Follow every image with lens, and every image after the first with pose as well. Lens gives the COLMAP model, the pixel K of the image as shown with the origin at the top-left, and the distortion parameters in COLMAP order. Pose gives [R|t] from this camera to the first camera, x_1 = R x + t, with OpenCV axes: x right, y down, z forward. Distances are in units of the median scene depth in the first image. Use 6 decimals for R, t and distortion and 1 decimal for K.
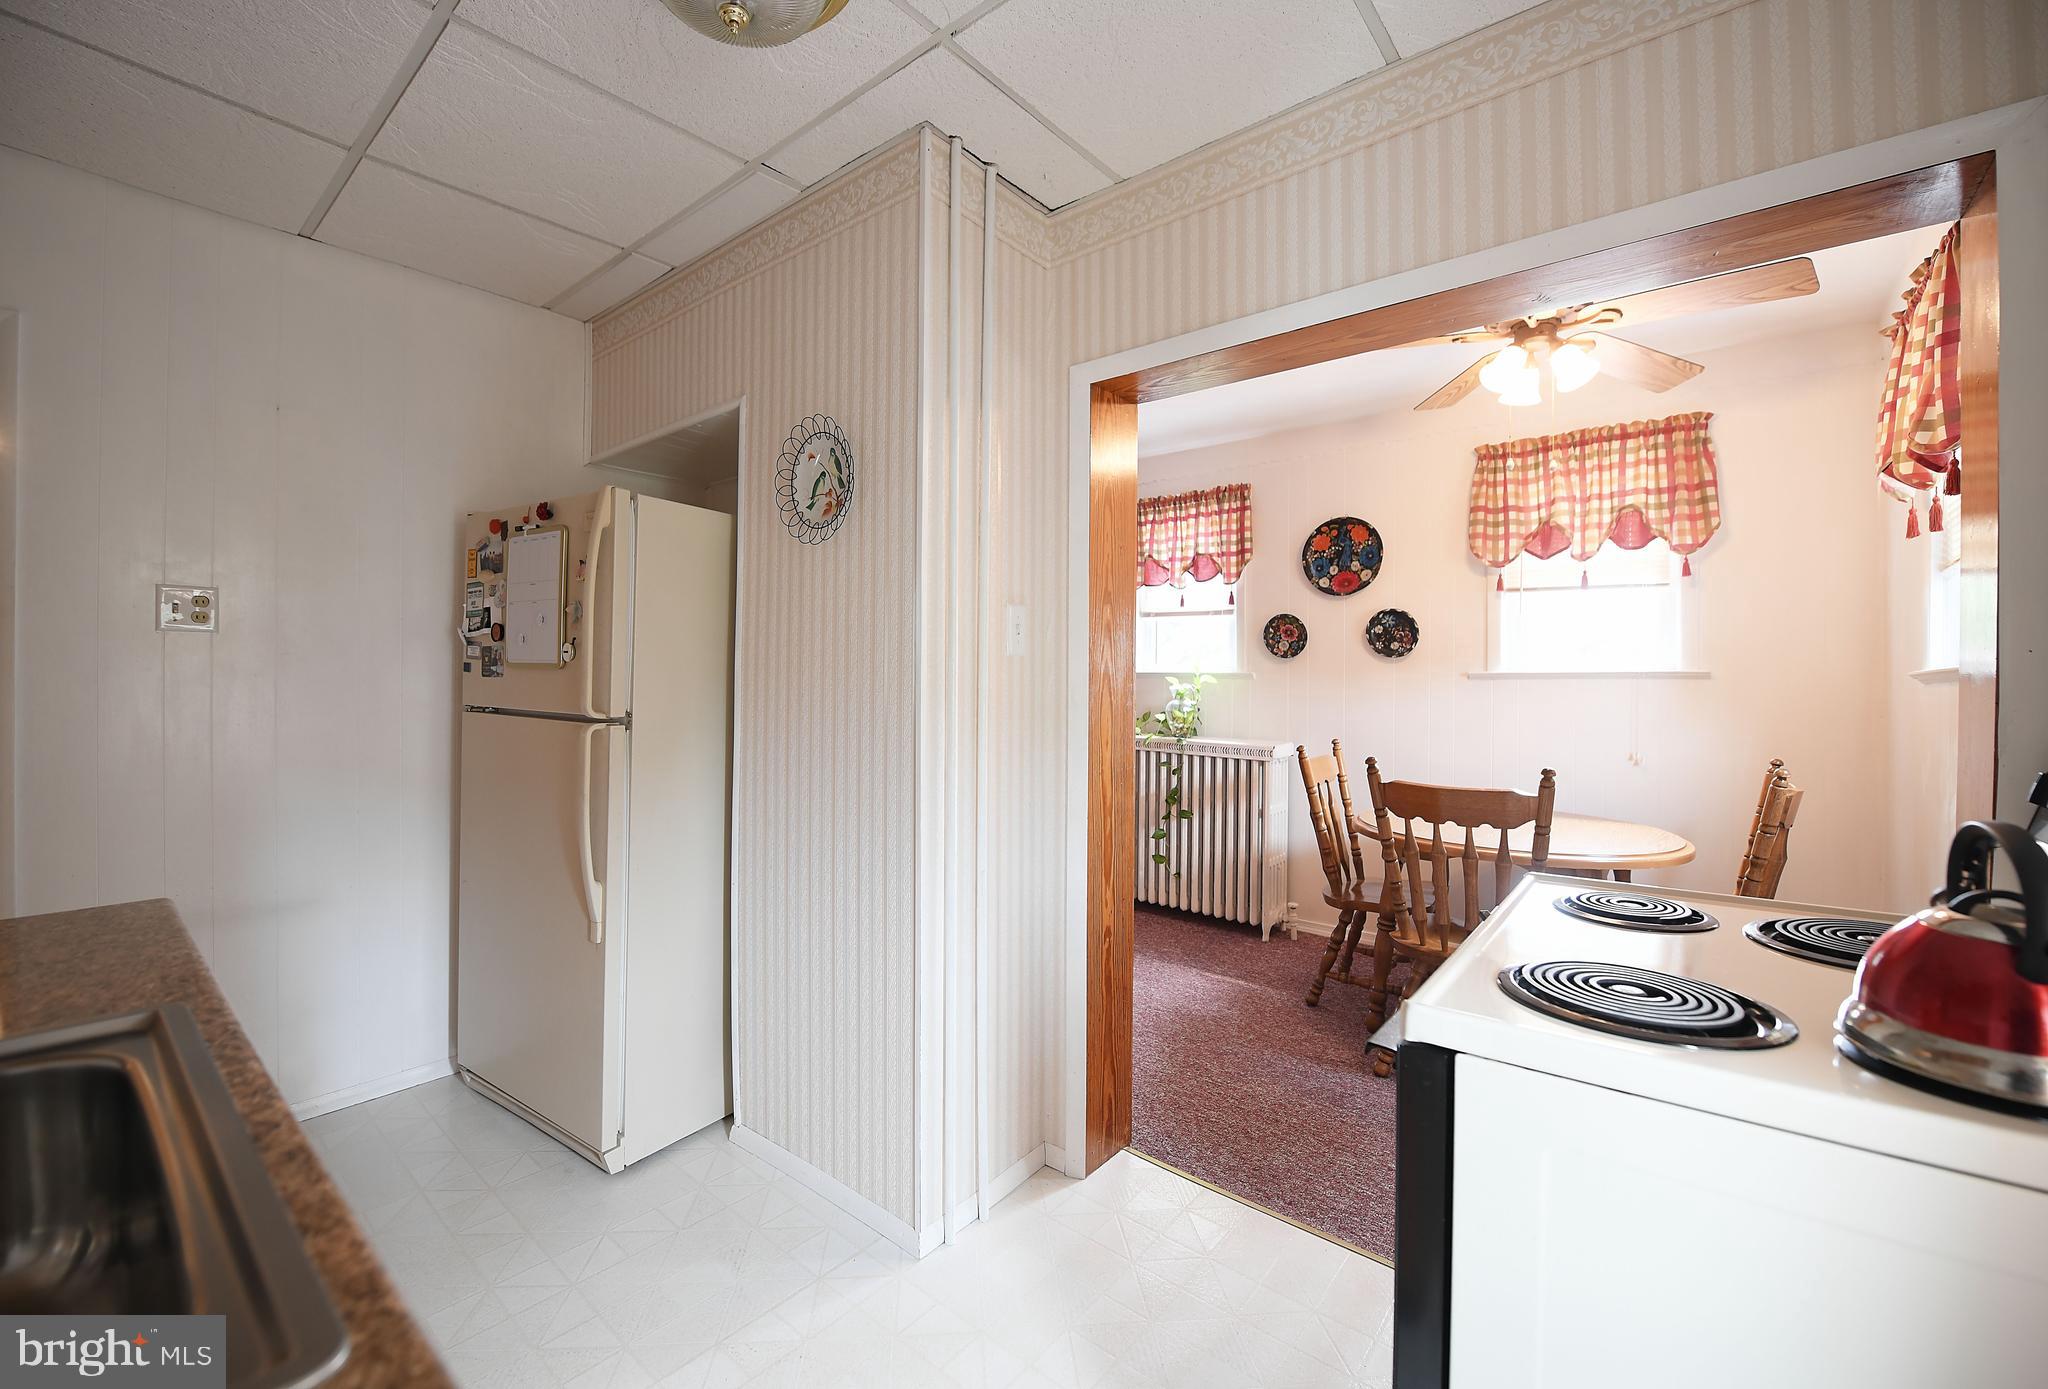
lens RADIAL K [[835.0, 0, 1024.0], [0, 835.0, 694.5], [0, 0, 1]] dist [0.000150, -0.000018]
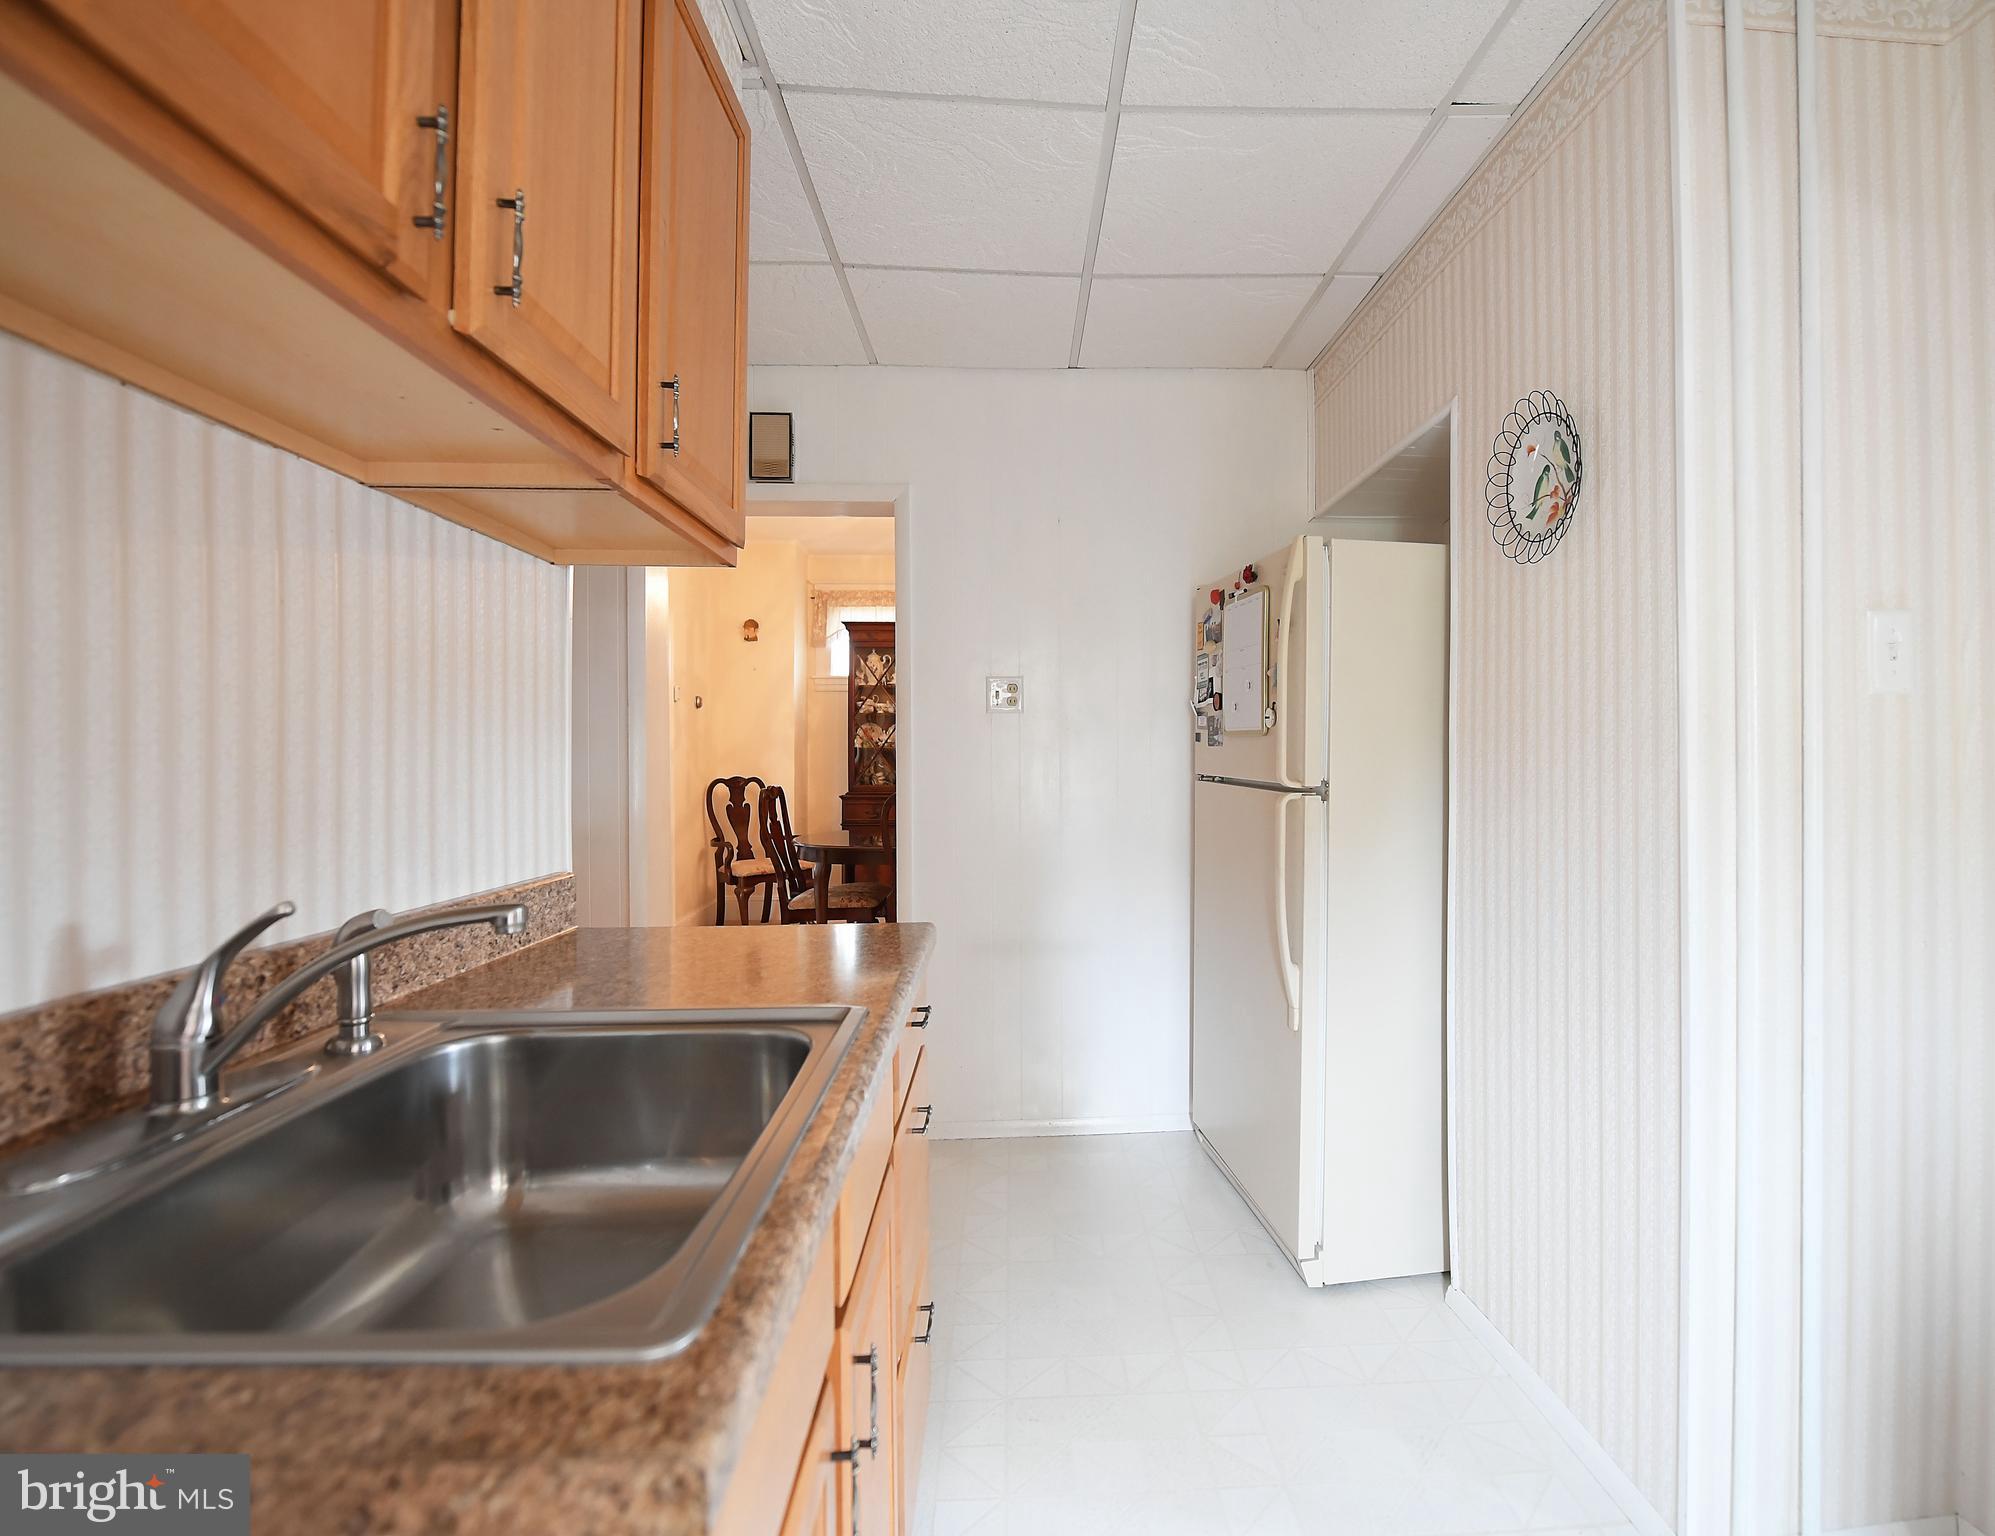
lens RADIAL K [[943.9, 0, 1070.8], [0, 943.9, 761.8], [0, 0, 1]] dist [-0.002746, -0.006952]
pose [[0.688496, -0.007009, -0.725207, 0.078033], [0.000431, 0.999957, -0.009255, 0.009348], [0.725240, 0.006060, 0.688469, 0.097297]]
